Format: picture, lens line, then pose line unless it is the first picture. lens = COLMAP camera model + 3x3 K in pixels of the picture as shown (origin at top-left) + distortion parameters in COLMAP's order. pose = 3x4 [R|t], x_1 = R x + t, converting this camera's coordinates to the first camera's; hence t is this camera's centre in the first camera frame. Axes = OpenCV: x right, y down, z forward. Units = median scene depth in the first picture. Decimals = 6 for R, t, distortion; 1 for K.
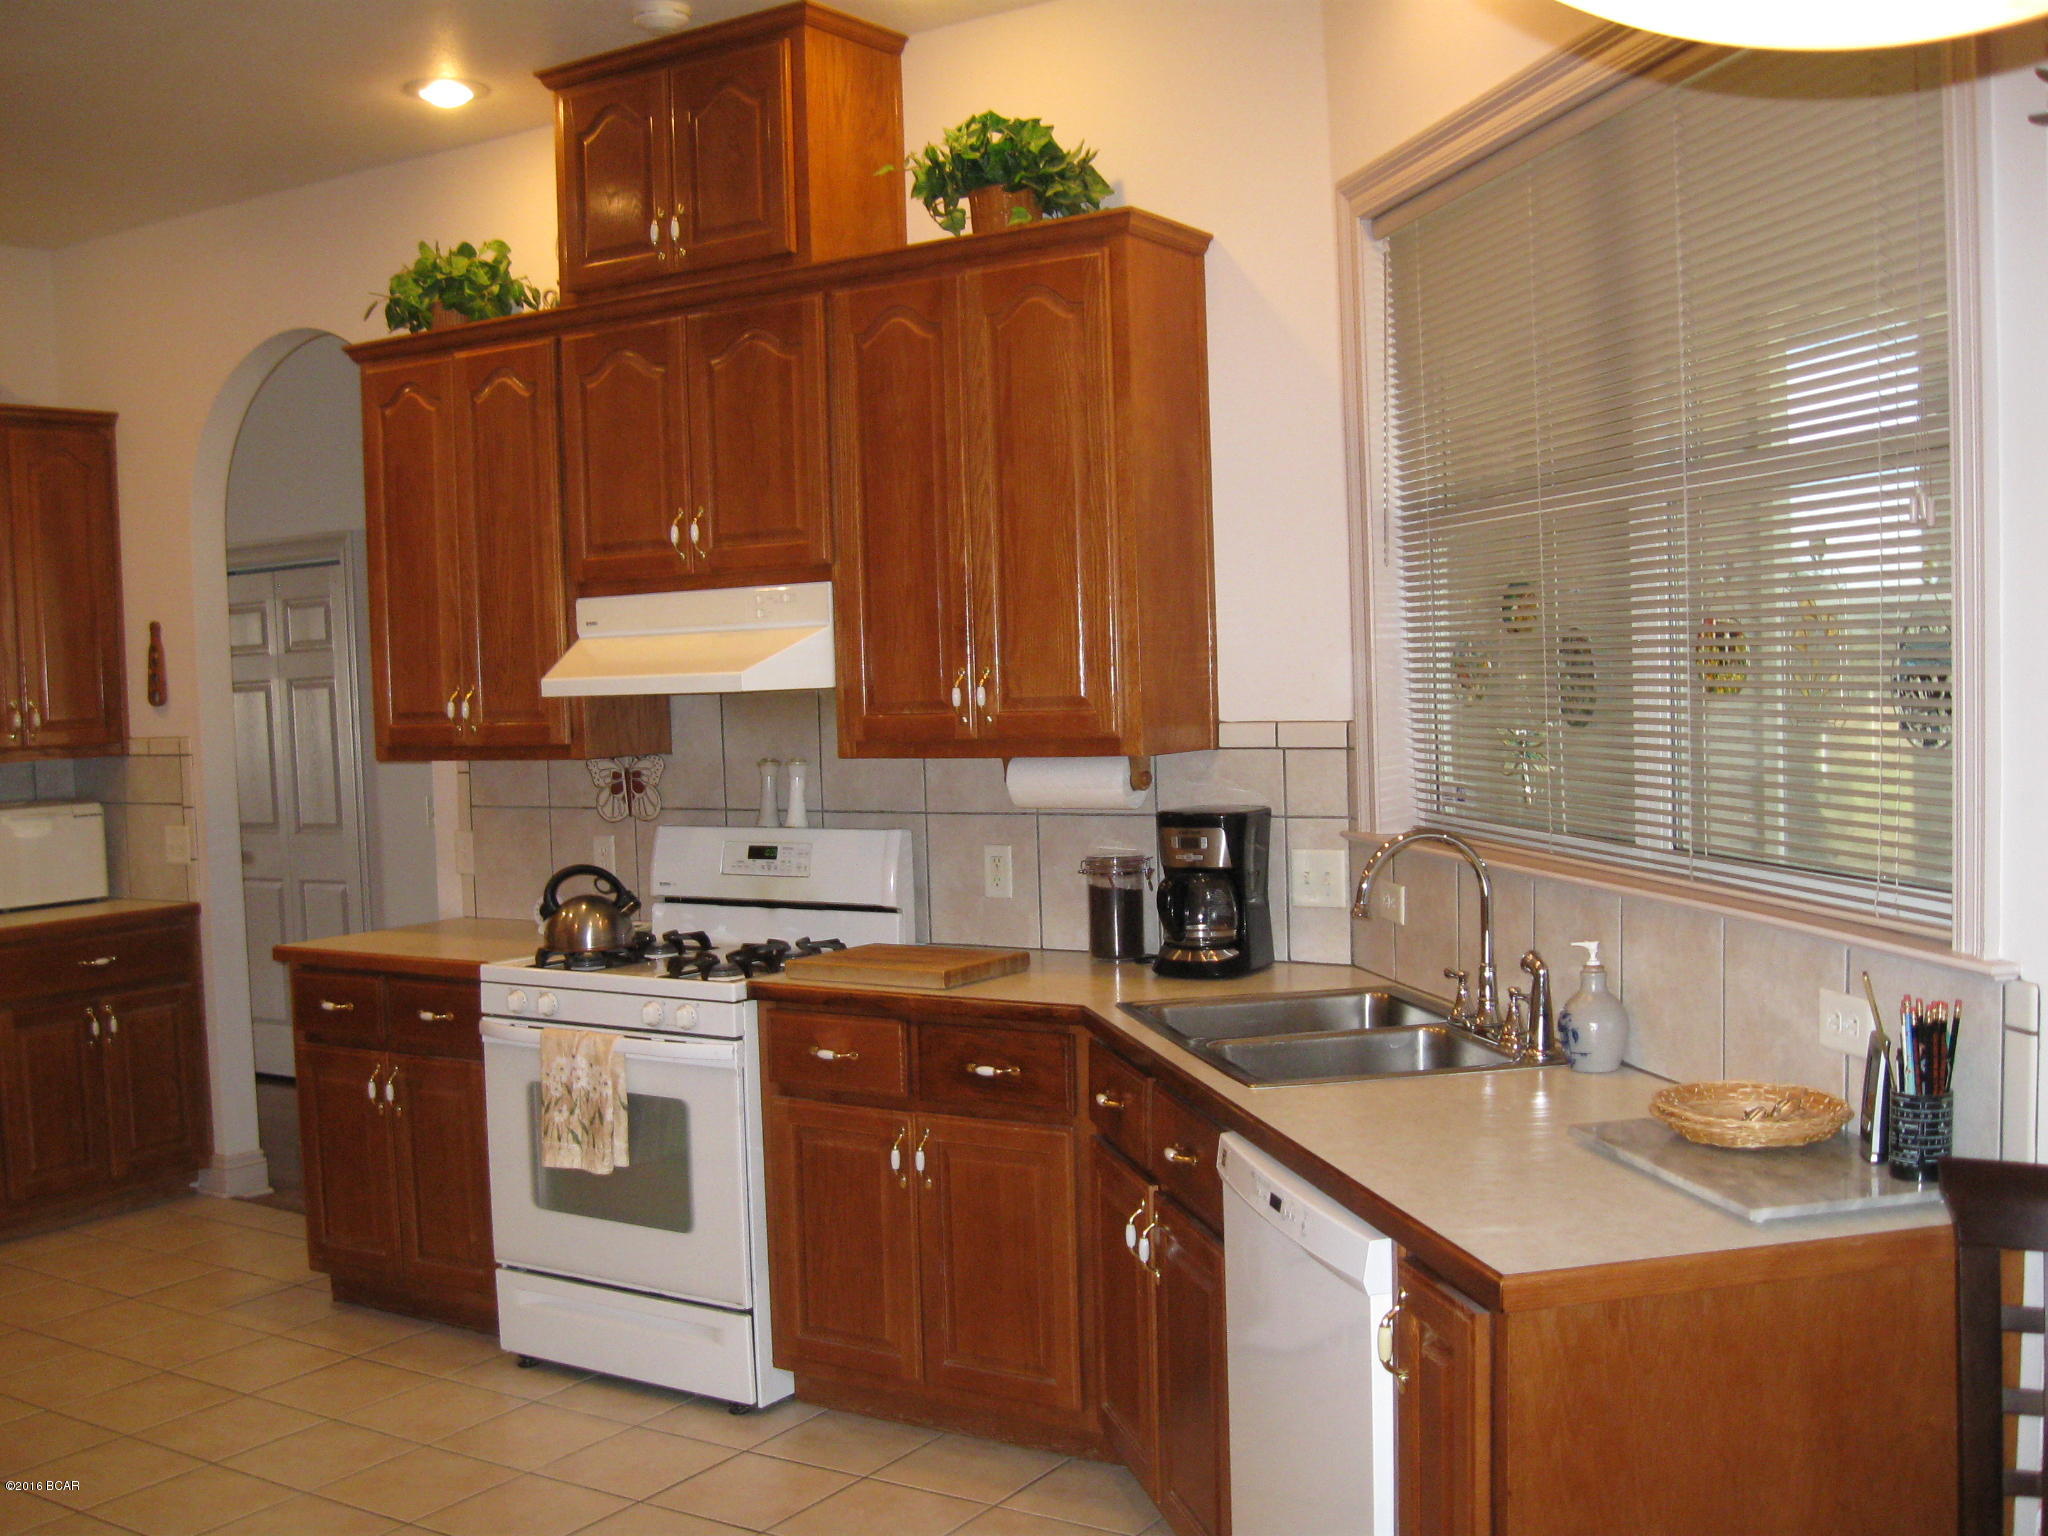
lens RADIAL K [[2124.0, 0, 1024.0], [0, 2124.0, 768.0], [0, 0, 1]] dist [-0.011022, -0.009300]
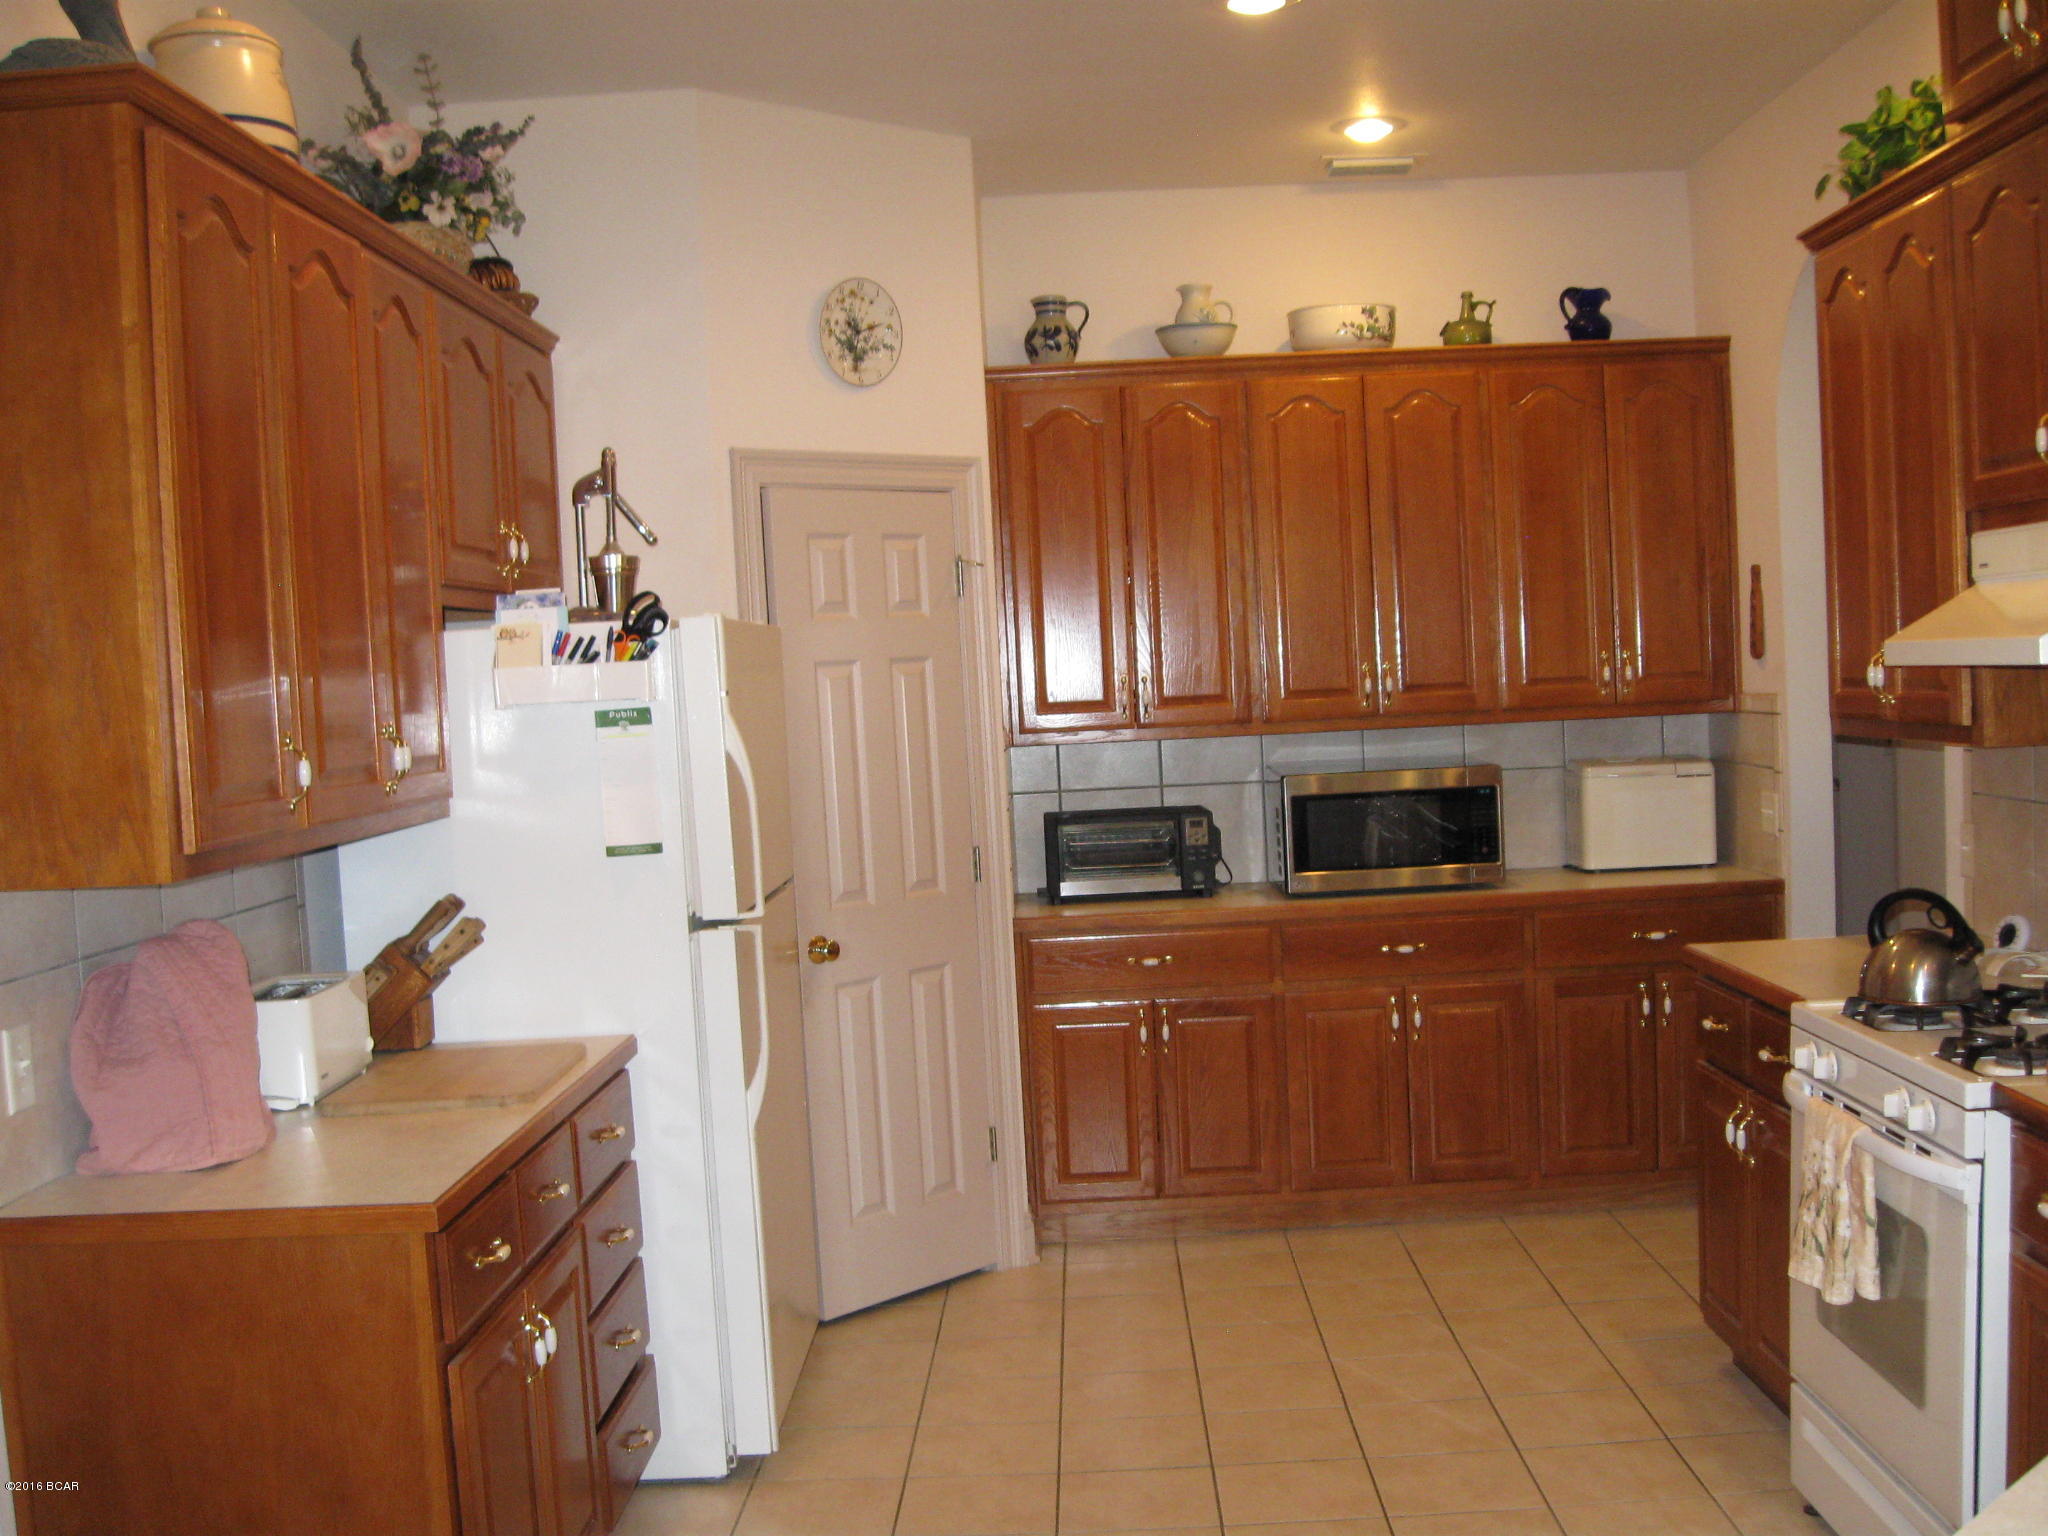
lens RADIAL K [[2158.3, 0, 1026.8], [0, 2158.3, 792.8], [0, 0, 1]] dist [-0.086218, -0.014249]
pose [[0.545554, 0.052061, -0.836457, 0.247327], [-0.008026, 0.998347, 0.056902, -0.028339], [0.838037, -0.024330, 0.545071, 0.327023]]
